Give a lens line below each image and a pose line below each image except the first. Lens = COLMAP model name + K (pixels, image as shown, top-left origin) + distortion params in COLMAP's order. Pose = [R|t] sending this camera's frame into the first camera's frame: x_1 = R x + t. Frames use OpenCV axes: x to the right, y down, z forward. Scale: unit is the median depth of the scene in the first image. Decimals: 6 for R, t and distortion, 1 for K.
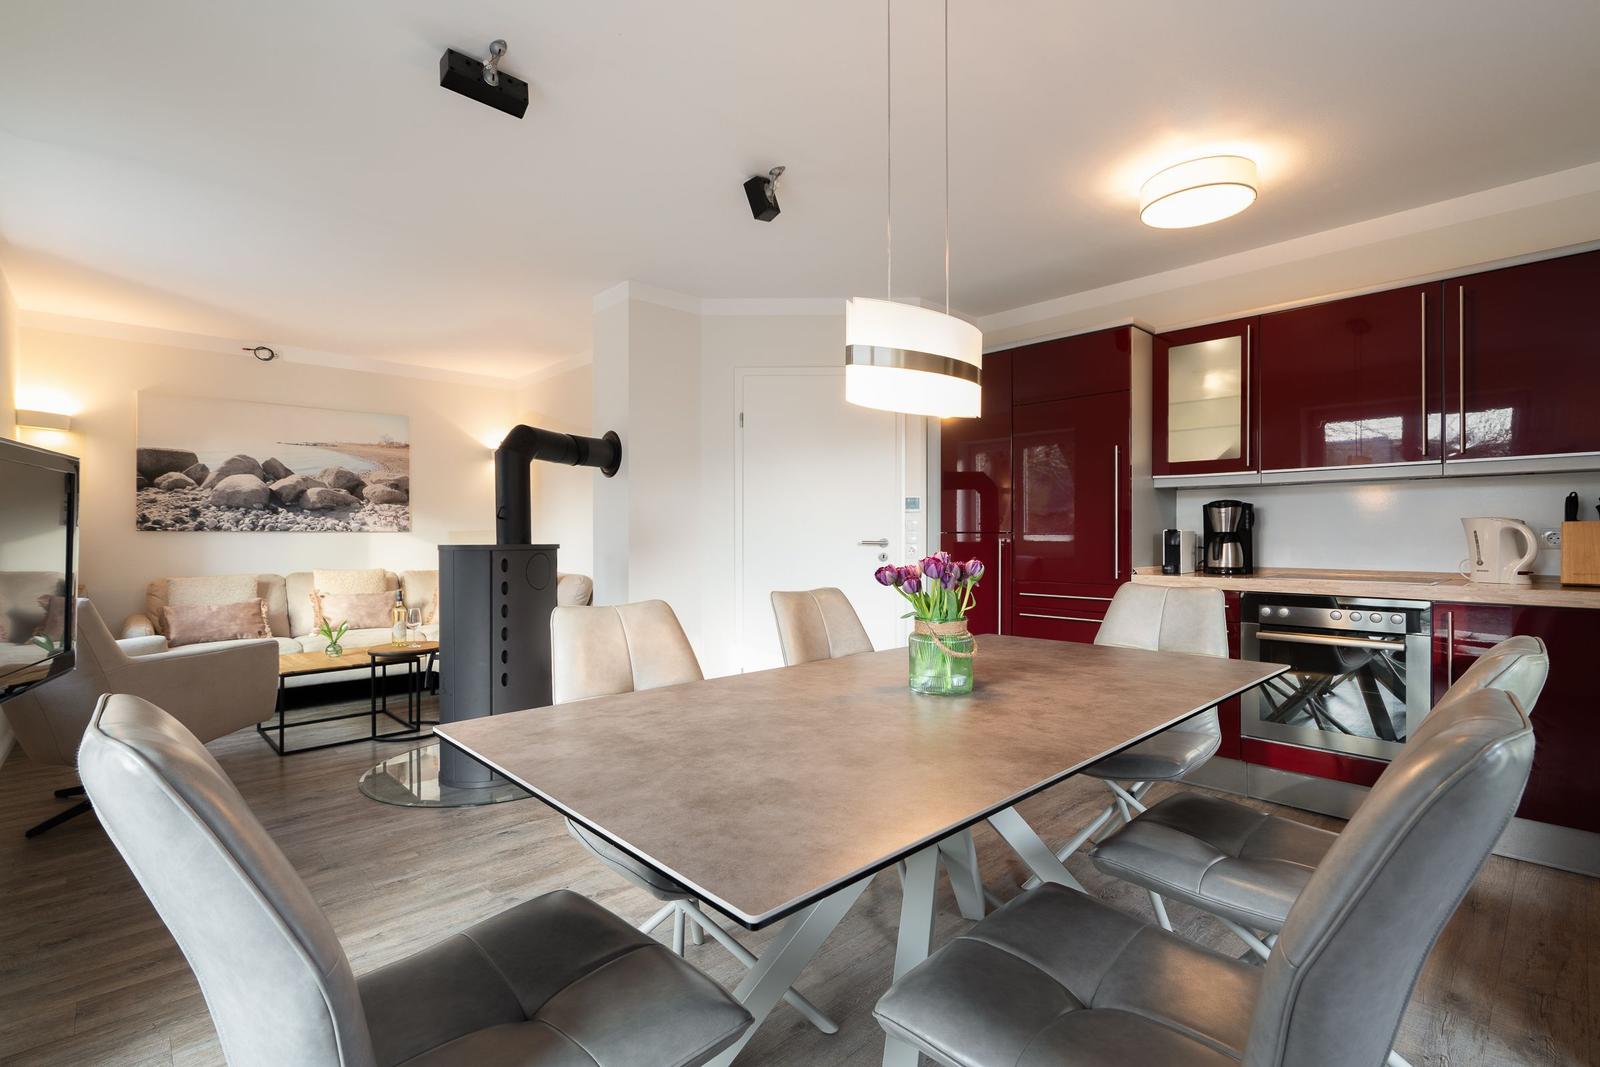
lens RADIAL K [[740.5, 0, 813.6], [0, 740.5, 535.8], [0, 0, 1]] dist [-0.003715, 0.001156]
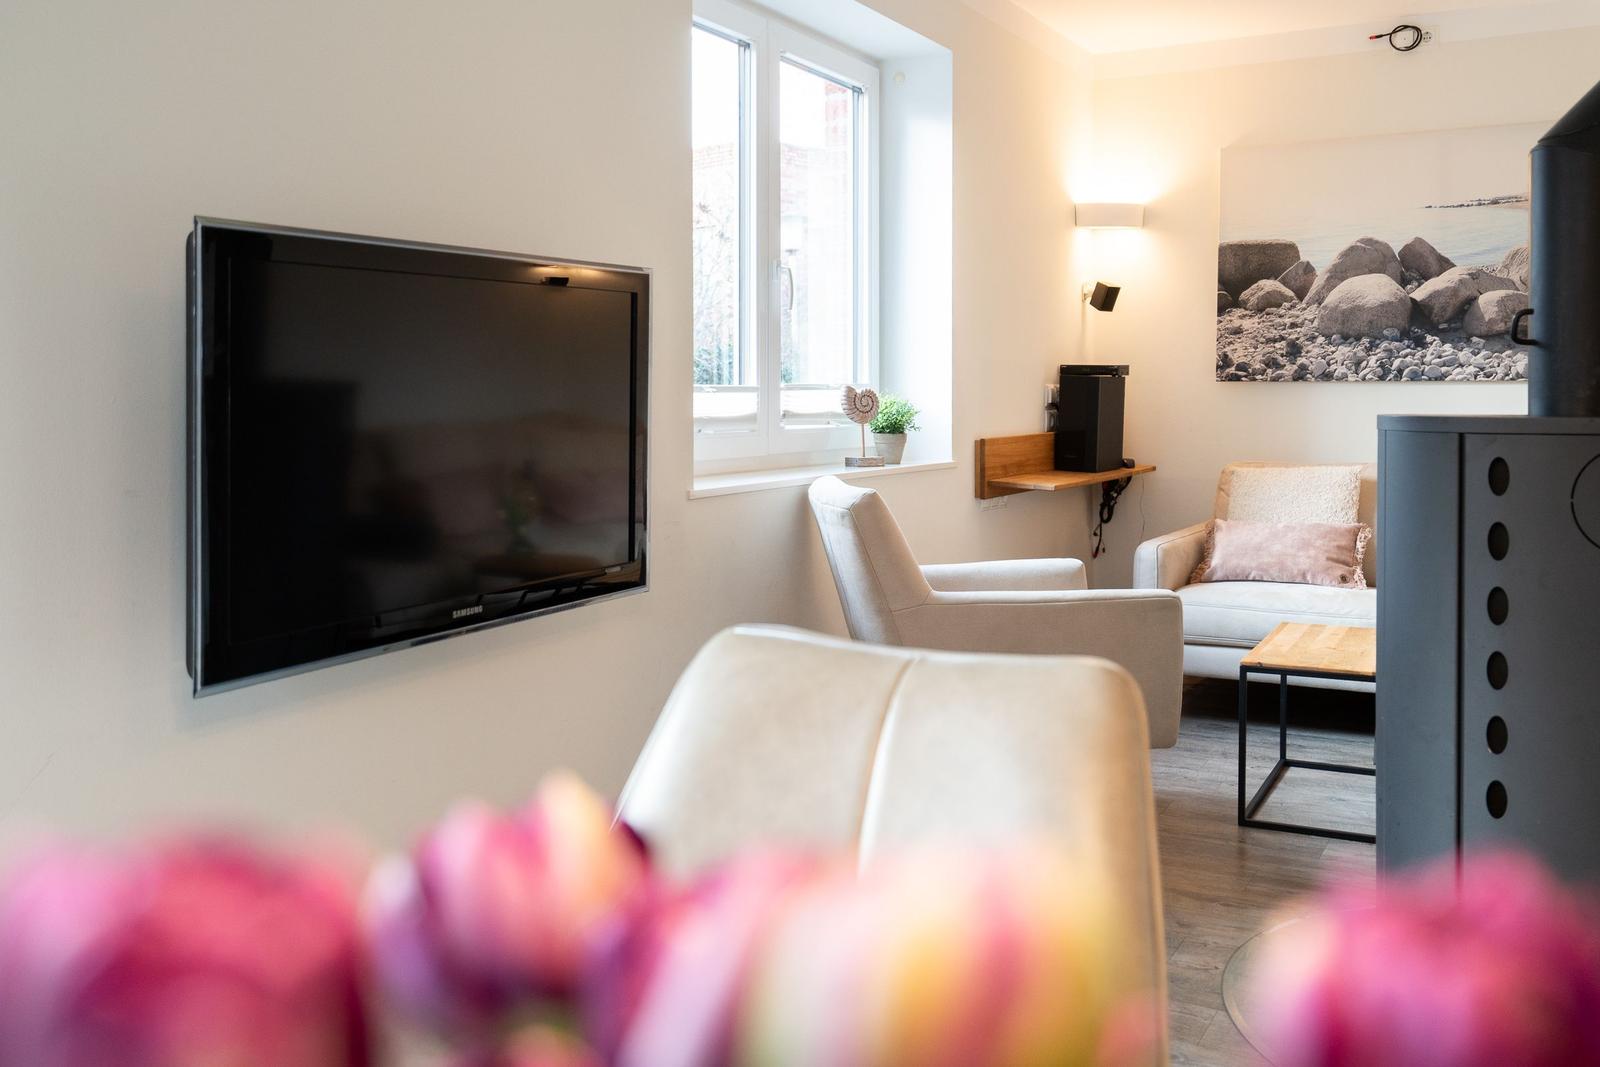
lens RADIAL K [[1420.8, 0, 853.1], [0, 1420.8, 402.4], [0, 0, 1]] dist [0.022430, -0.017995]
pose [[0.319067, 0.010877, -0.947670, 0.085786], [-0.001764, 0.999939, 0.010883, -0.001593], [0.947730, -0.001801, 0.319067, 0.330932]]
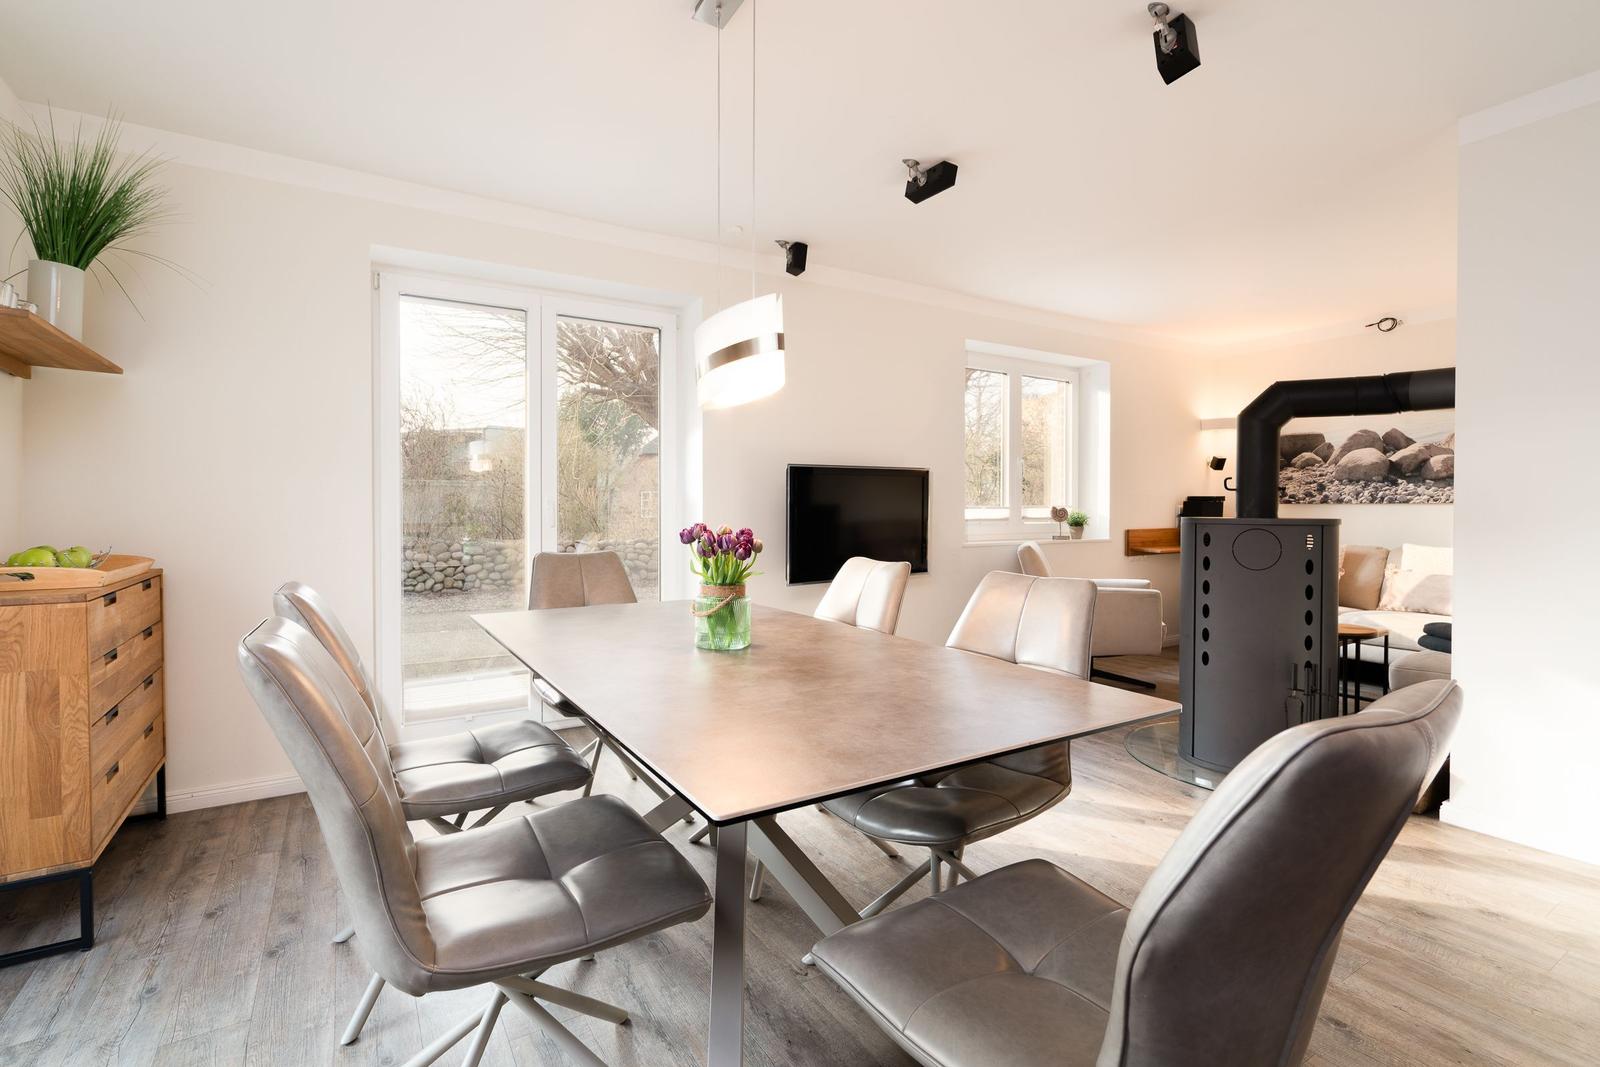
lens RADIAL K [[740.5, 0, 786.9], [0, 740.5, 518.7], [0, 0, 1]] dist [-0.003715, 0.001156]
pose [[-0.210389, 0.017011, -0.977470, 0.418164], [0.000031, 0.999849, 0.017394, -0.003154], [0.977618, 0.003629, -0.210358, 0.443777]]
